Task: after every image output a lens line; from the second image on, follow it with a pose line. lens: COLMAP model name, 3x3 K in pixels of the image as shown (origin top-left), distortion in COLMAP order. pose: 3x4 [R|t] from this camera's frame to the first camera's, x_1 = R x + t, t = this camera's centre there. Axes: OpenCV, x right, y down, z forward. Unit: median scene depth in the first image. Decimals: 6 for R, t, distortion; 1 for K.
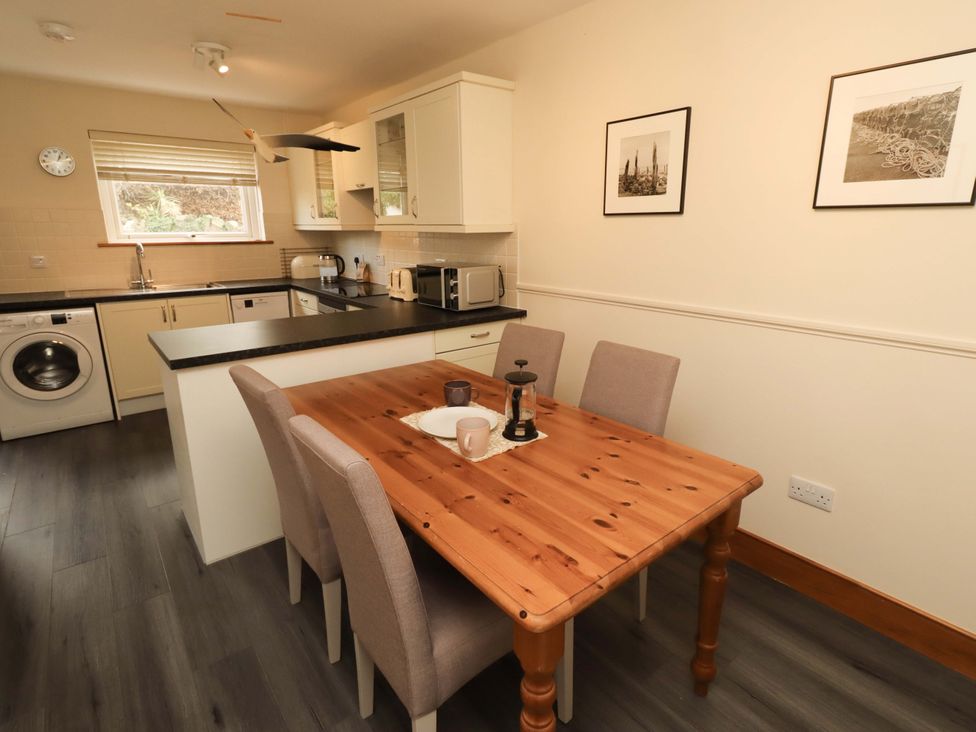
lens RADIAL K [[508.9, 0, 495.7], [0, 508.9, 349.2], [0, 0, 1]] dist [0.005689, -0.001197]
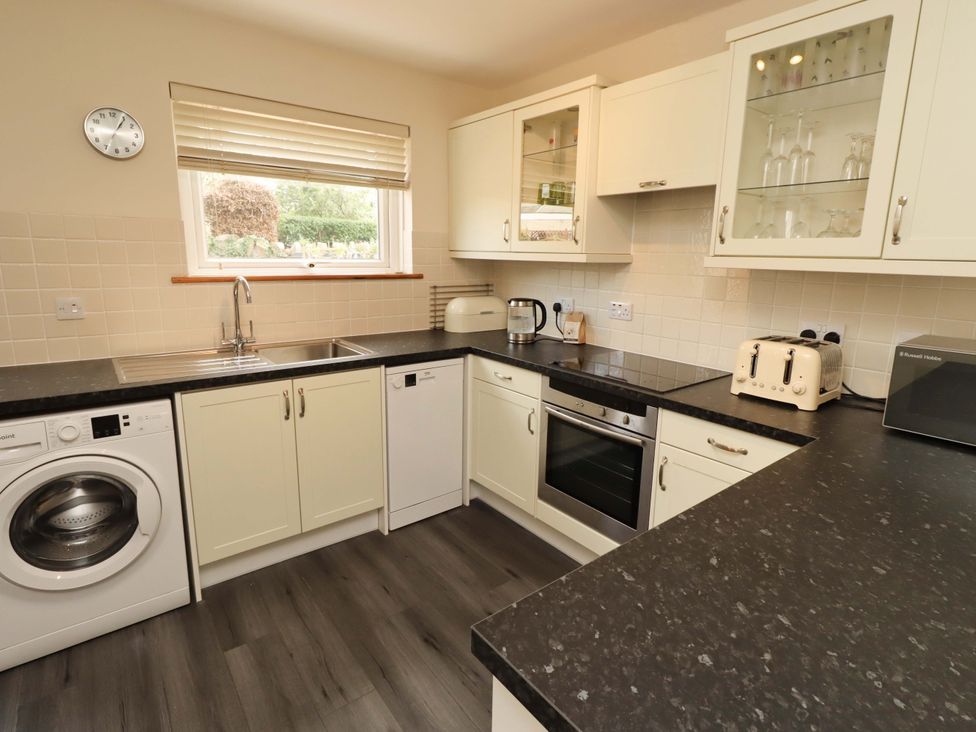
lens RADIAL K [[508.9, 0, 493.0], [0, 508.9, 350.6], [0, 0, 1]] dist [0.005689, -0.001197]
pose [[0.999643, 0.024106, -0.011498, -0.392491], [-0.024627, 0.998567, -0.047508, -0.100822], [0.010336, 0.047774, 0.998805, 0.414727]]
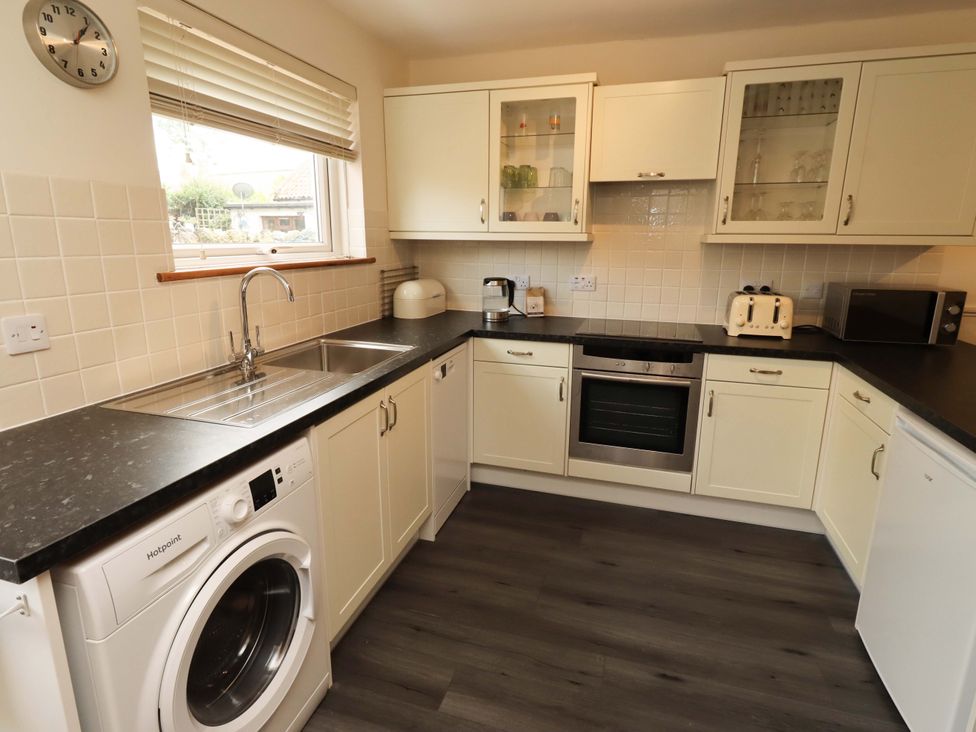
lens RADIAL K [[508.9, 0, 495.5], [0, 508.9, 348.4], [0, 0, 1]] dist [0.005689, -0.001197]
pose [[0.828055, -0.111031, 0.549542, -0.761879], [0.121624, 0.992426, 0.017248, -0.119948], [-0.547295, 0.052556, 0.835288, 0.515561]]
